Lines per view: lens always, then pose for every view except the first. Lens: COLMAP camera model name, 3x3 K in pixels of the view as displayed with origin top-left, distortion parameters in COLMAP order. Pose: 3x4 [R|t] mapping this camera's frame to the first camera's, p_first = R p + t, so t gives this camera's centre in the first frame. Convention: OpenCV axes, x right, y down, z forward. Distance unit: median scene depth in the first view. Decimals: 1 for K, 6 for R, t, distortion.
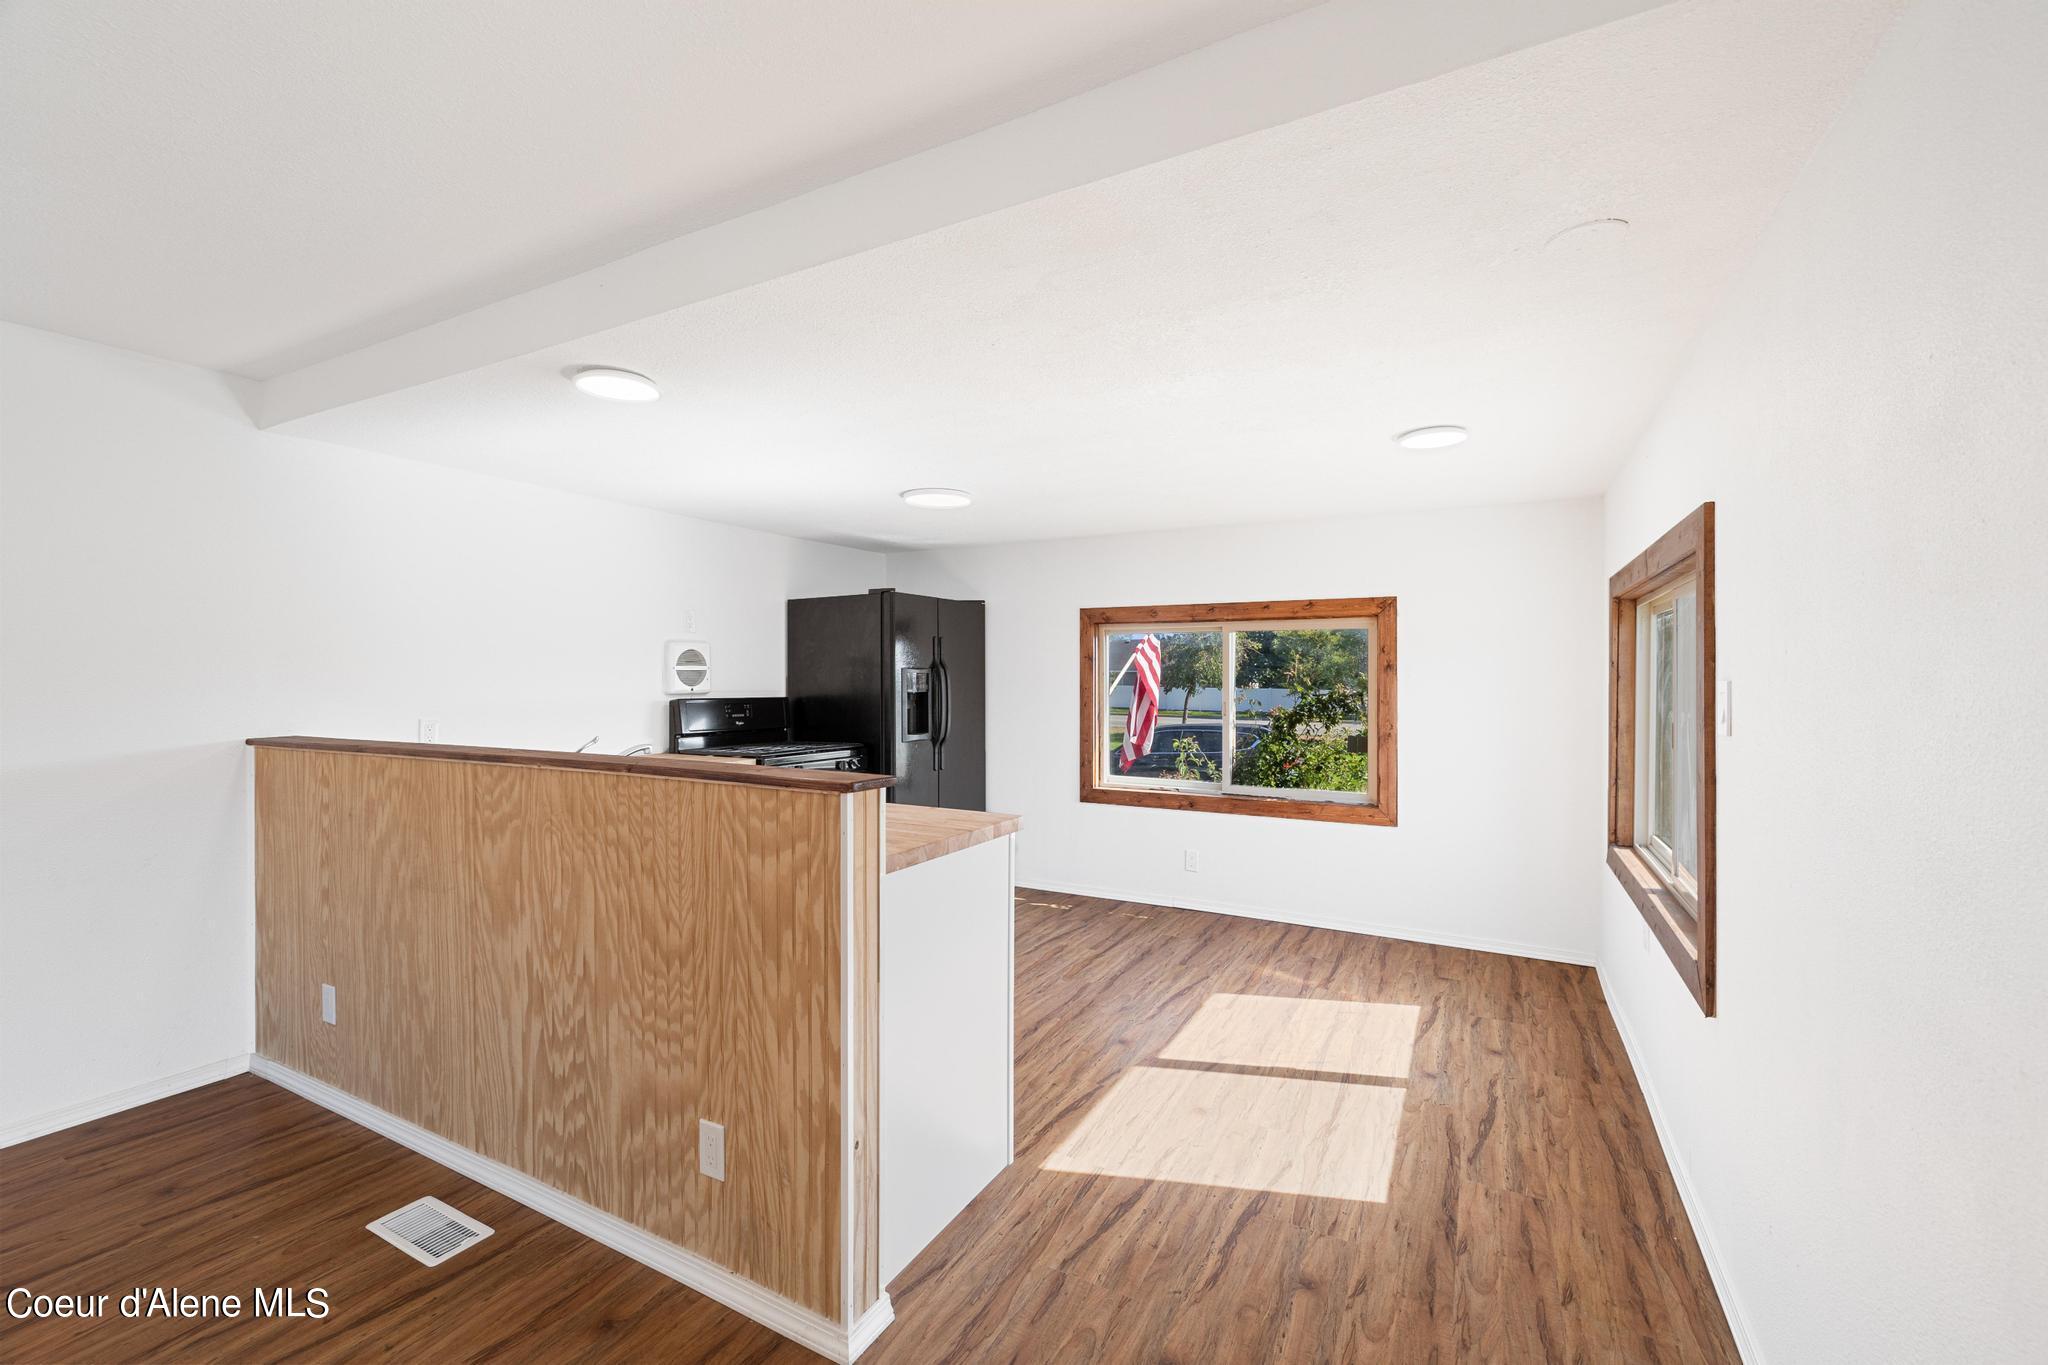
lens RADIAL K [[848.0, 0, 1028.8], [0, 848.0, 674.6], [0, 0, 1]] dist [-0.001074, -0.000567]
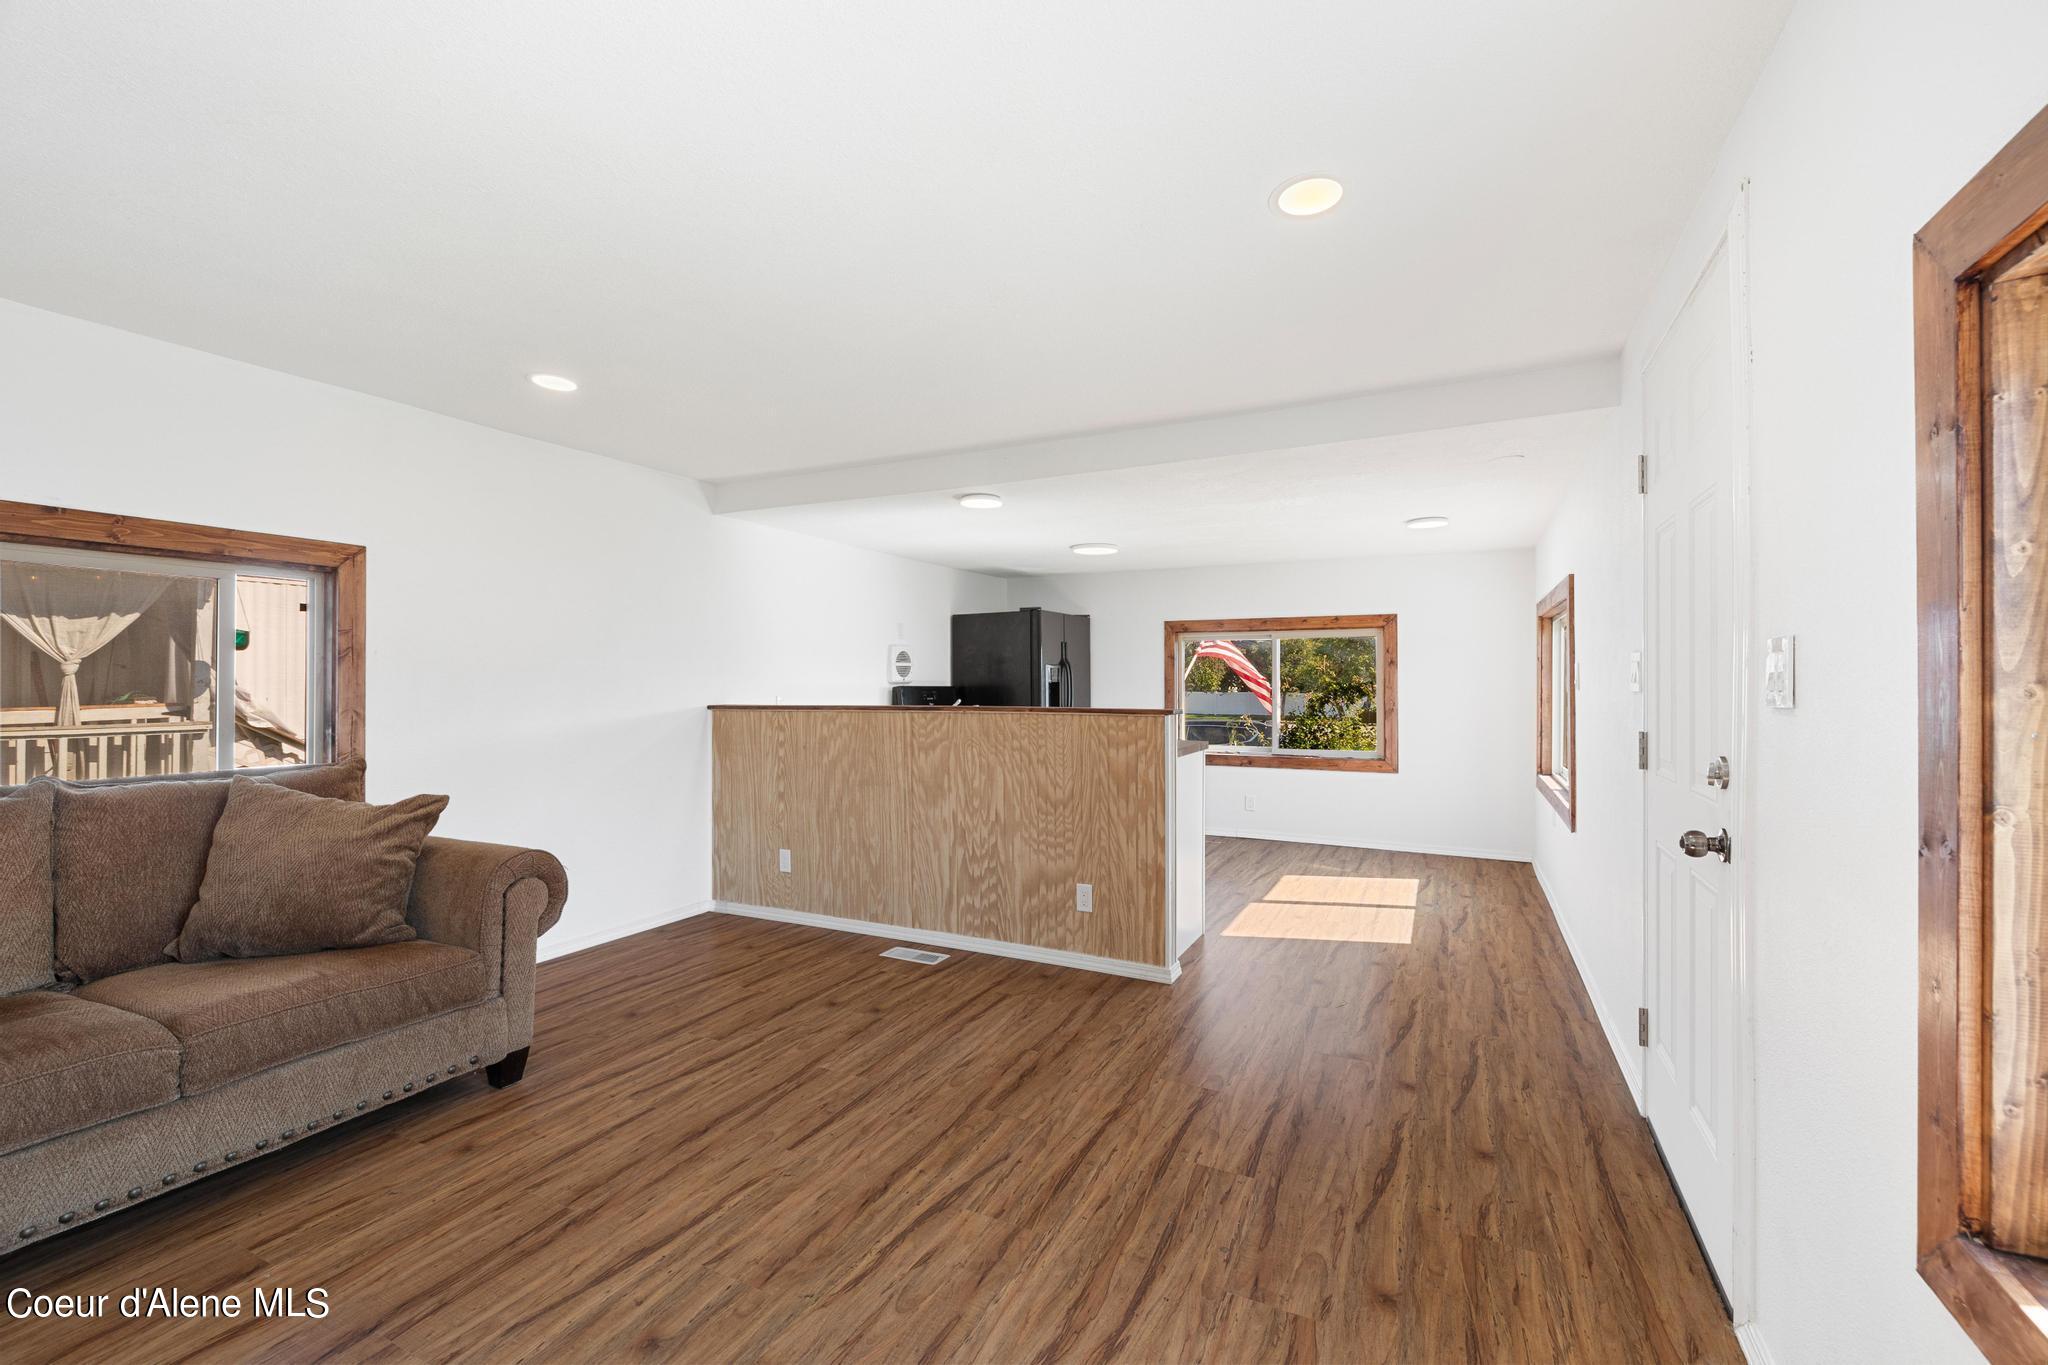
lens RADIAL K [[848.0, 0, 1029.0], [0, 848.0, 675.0], [0, 0, 1]] dist [-0.001074, -0.000567]
pose [[0.999488, -0.001790, 0.031933, -0.449369], [0.001961, 0.999984, -0.005327, 0.034315], [-0.031923, 0.005387, 0.999476, -0.795005]]
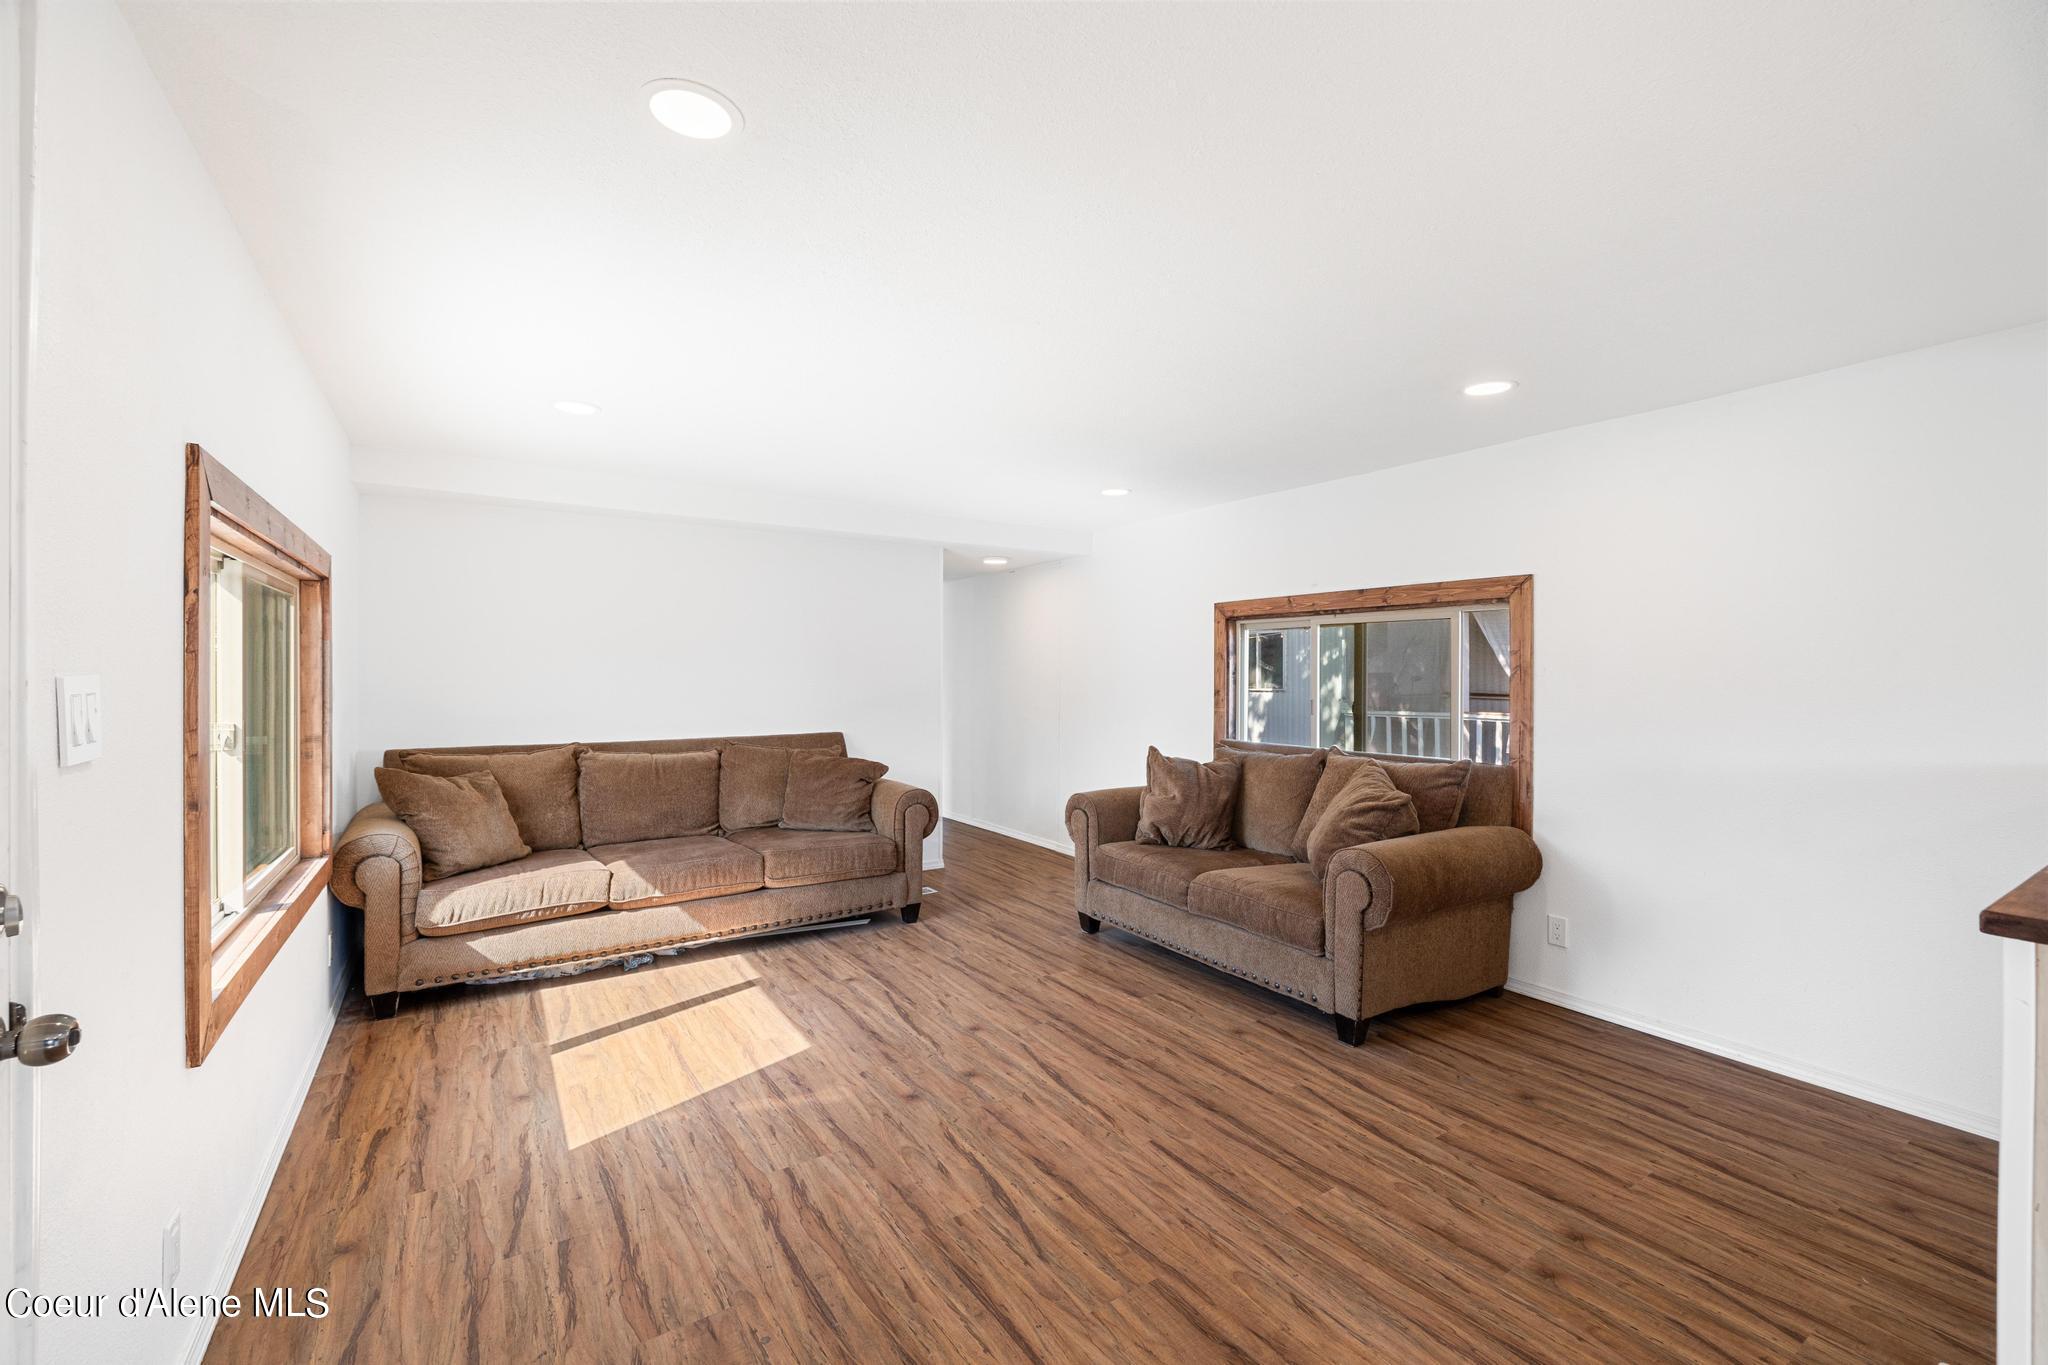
lens RADIAL K [[848.0, 0, 1024.8], [0, 848.0, 684.0], [0, 0, 1]] dist [-0.001074, -0.000567]
pose [[-0.472927, 0.005751, -0.881083, 0.290251], [-0.002202, 0.999968, 0.007708, 0.003928], [0.881099, 0.005585, -0.472899, 0.536200]]
